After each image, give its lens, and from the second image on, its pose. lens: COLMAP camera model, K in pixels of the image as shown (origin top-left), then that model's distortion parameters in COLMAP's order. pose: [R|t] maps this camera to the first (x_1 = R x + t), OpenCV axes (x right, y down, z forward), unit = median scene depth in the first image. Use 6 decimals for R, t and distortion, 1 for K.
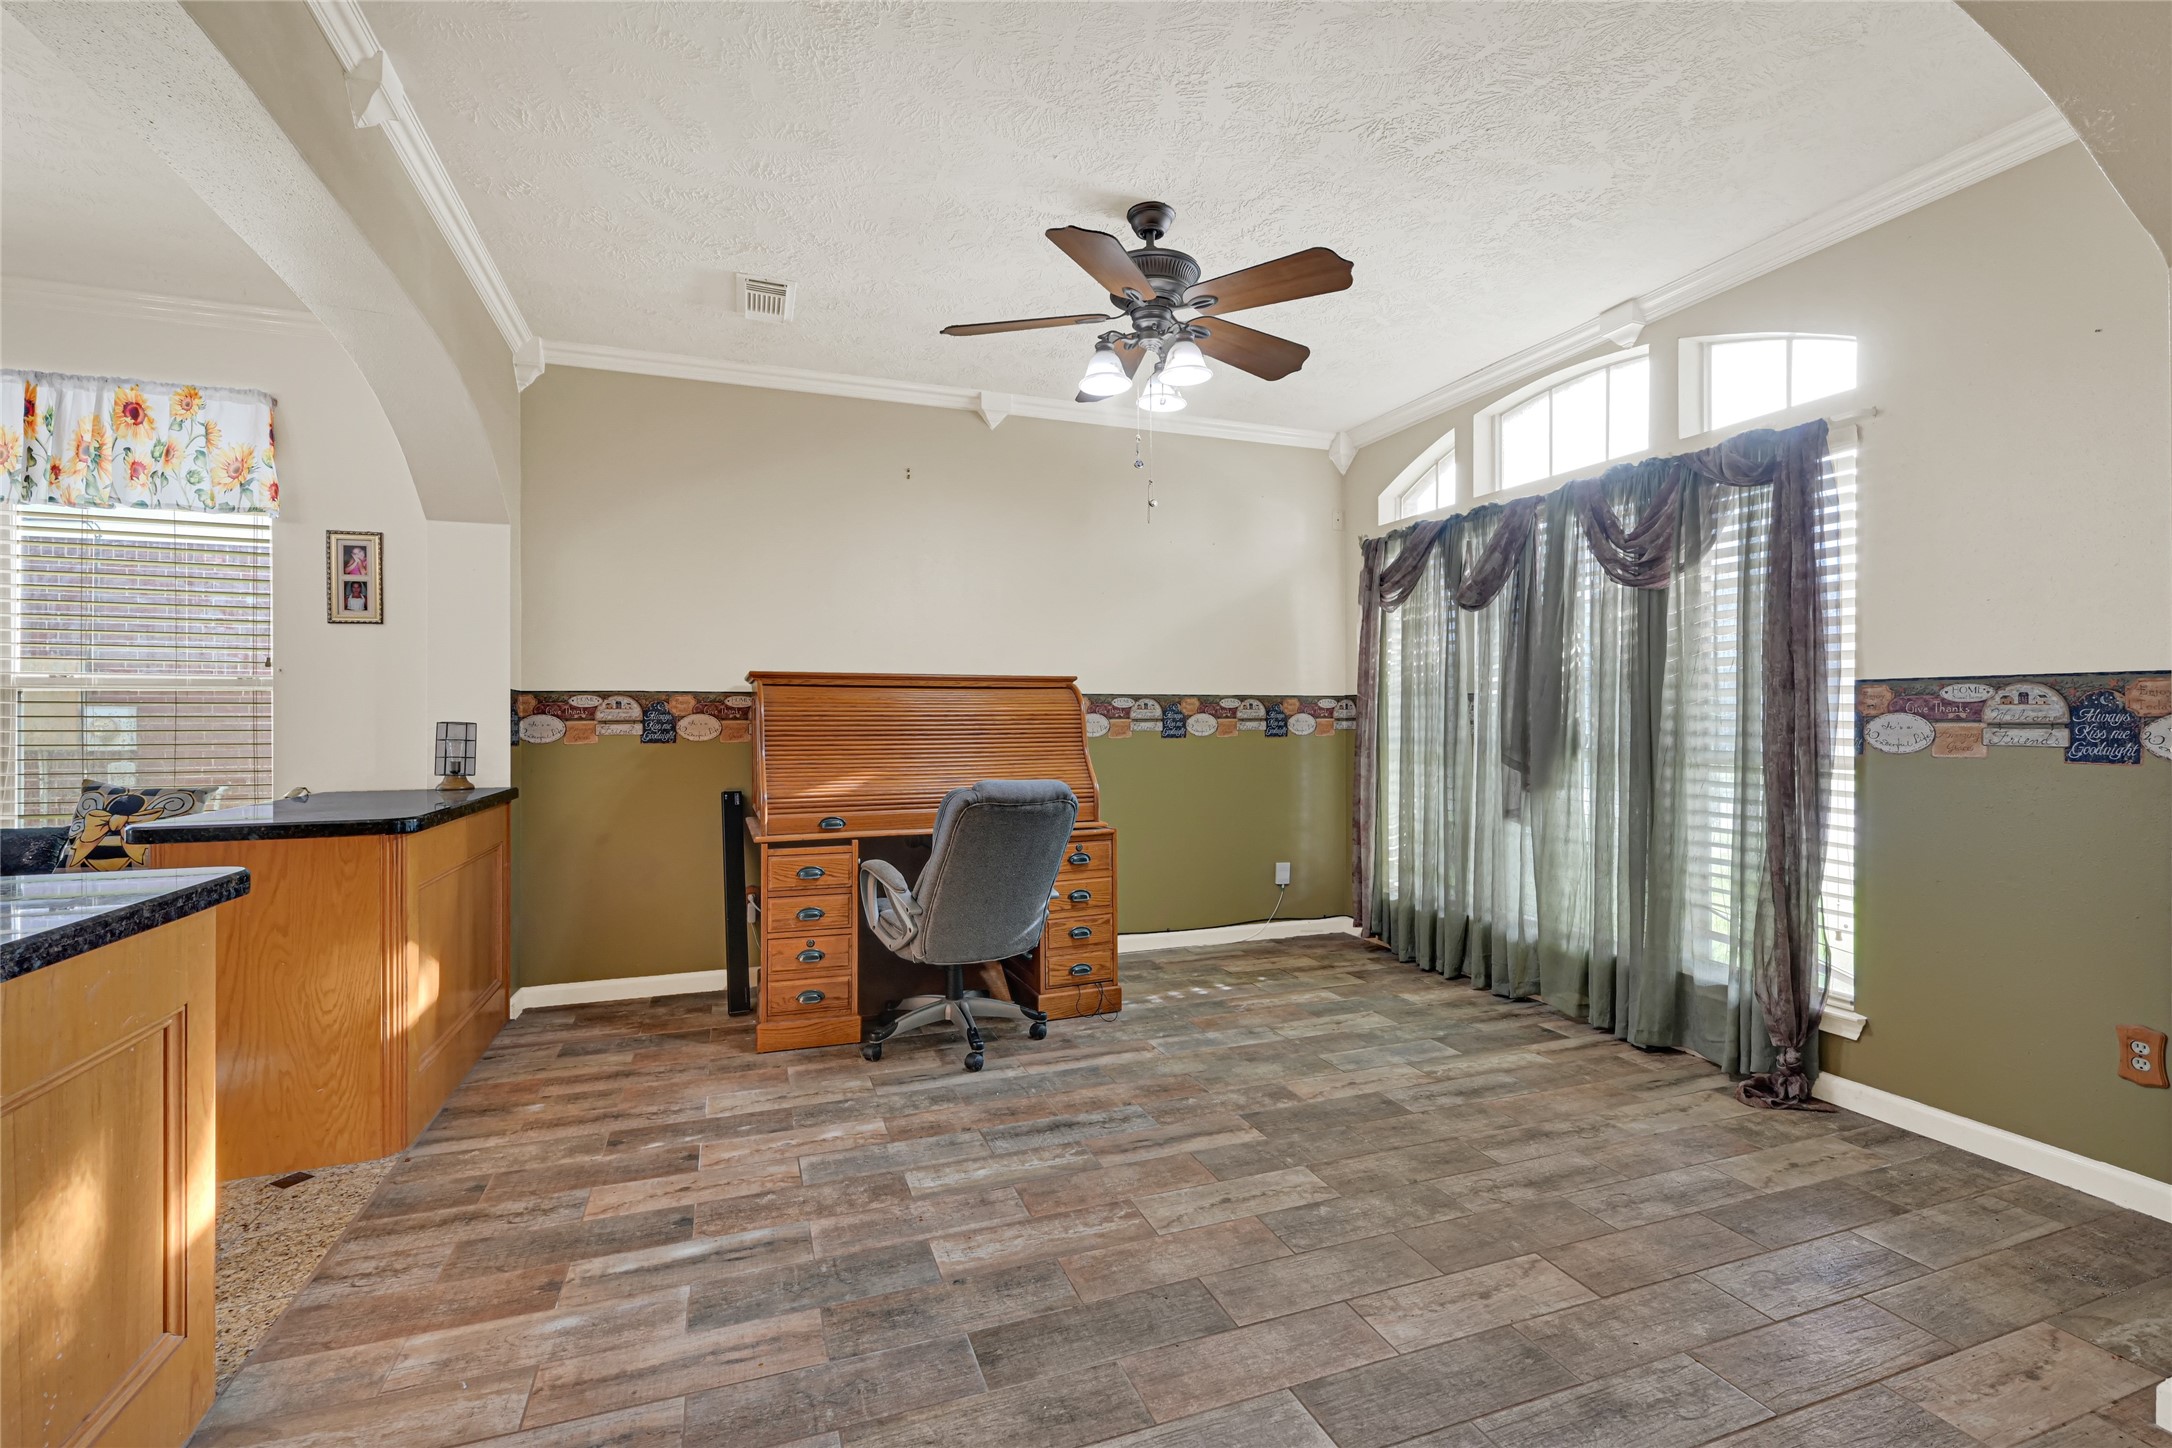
lens RADIAL K [[961.1, 0, 1114.6], [0, 961.1, 717.3], [0, 0, 1]] dist [0.000394, 0.000141]
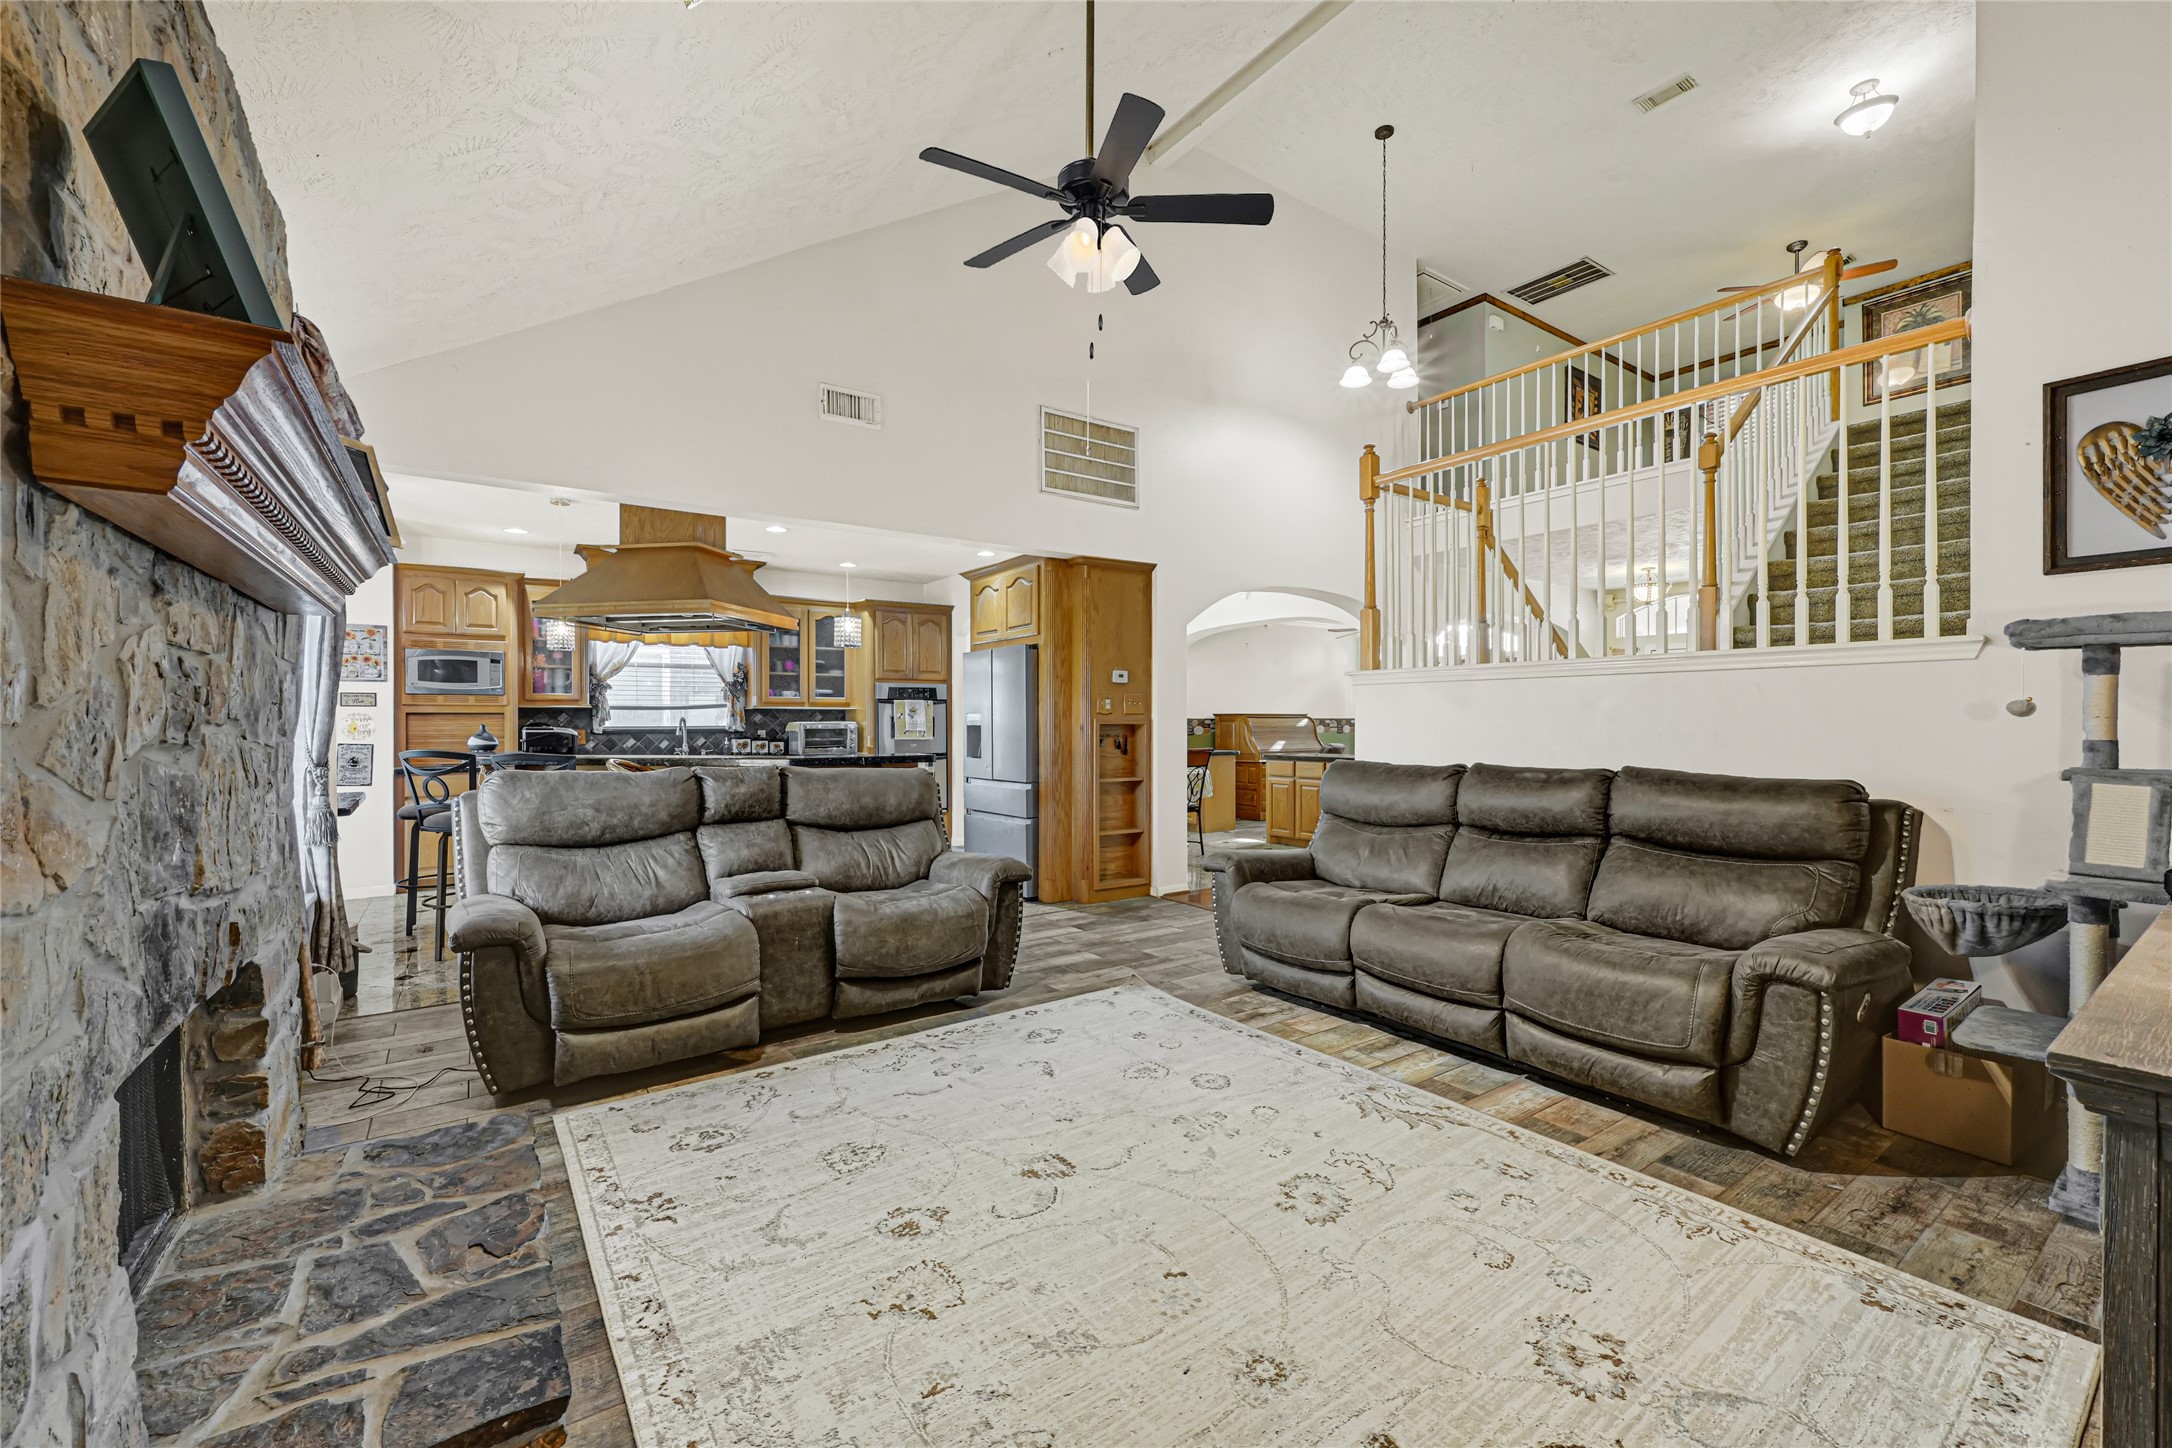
lens RADIAL K [[883.6, 0, 1084.7], [0, 883.6, 724.8], [0, 0, 1]] dist [0.001164, 0.000155]
pose [[0.968243, -0.001759, 0.250006, -1.845478], [0.001572, 0.999998, 0.000949, -0.010280], [-0.250007, -0.000526, 0.968244, -2.042413]]
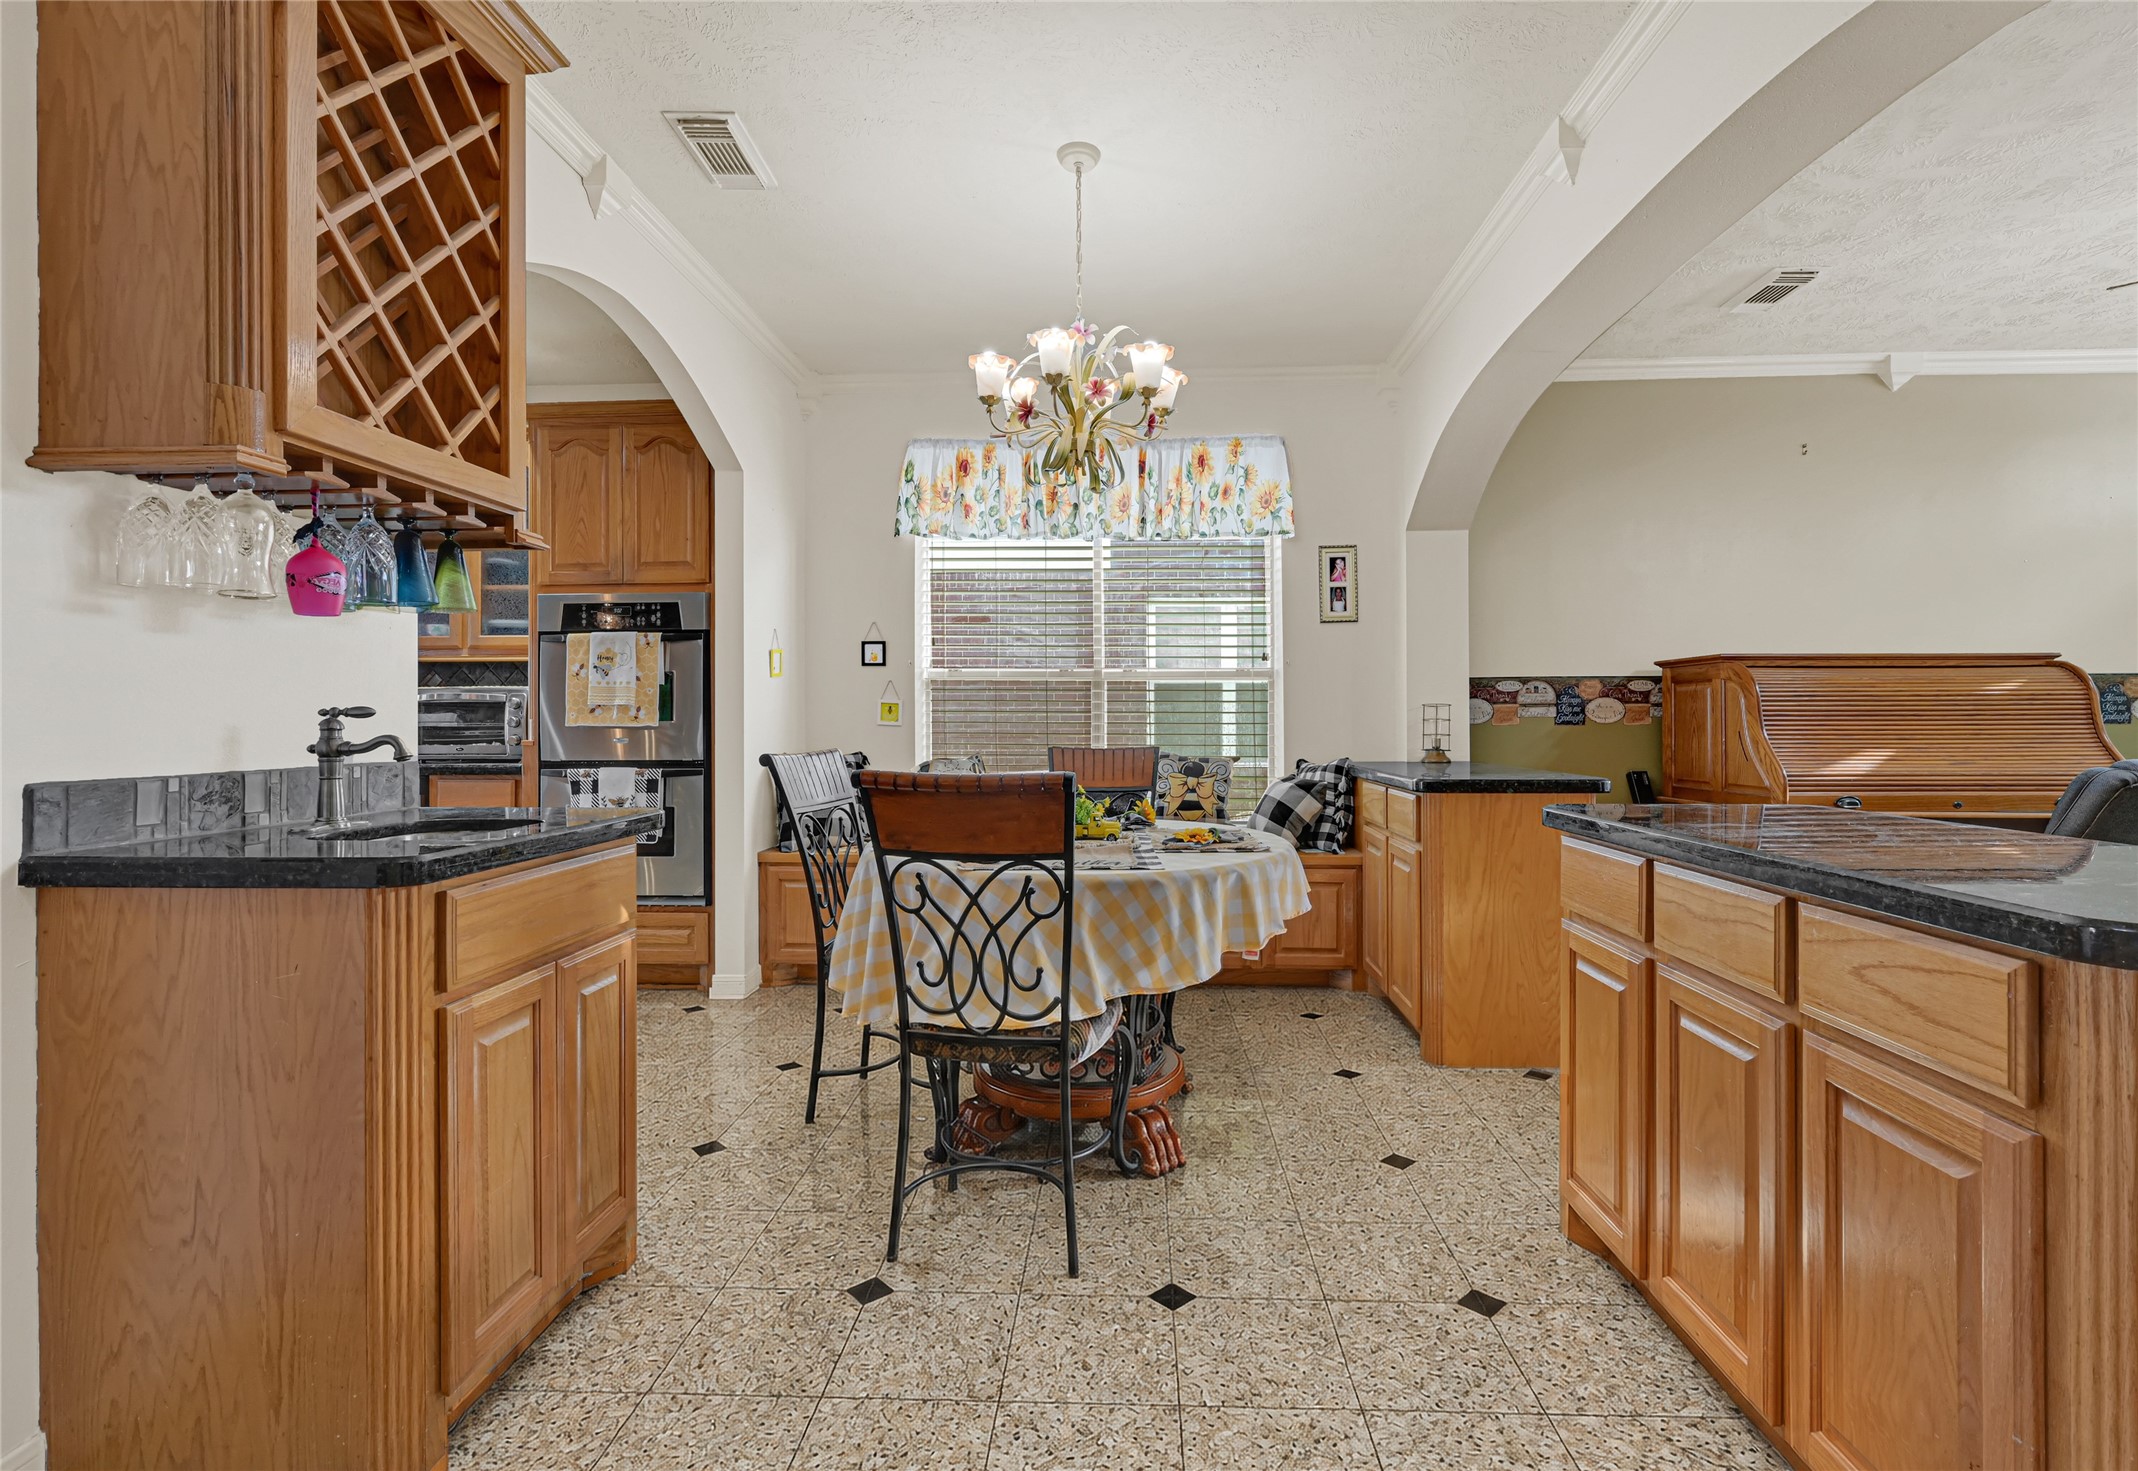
lens RADIAL K [[988.0, 0, 1126.1], [0, 988.0, 715.8], [0, 0, 1]] dist [-0.001013, 0.000392]
pose [[0.916942, -0.001063, -0.399020, -0.625566], [0.000940, 0.999999, -0.000505, 0.021528], [0.399021, 0.000088, 0.916942, -0.263287]]
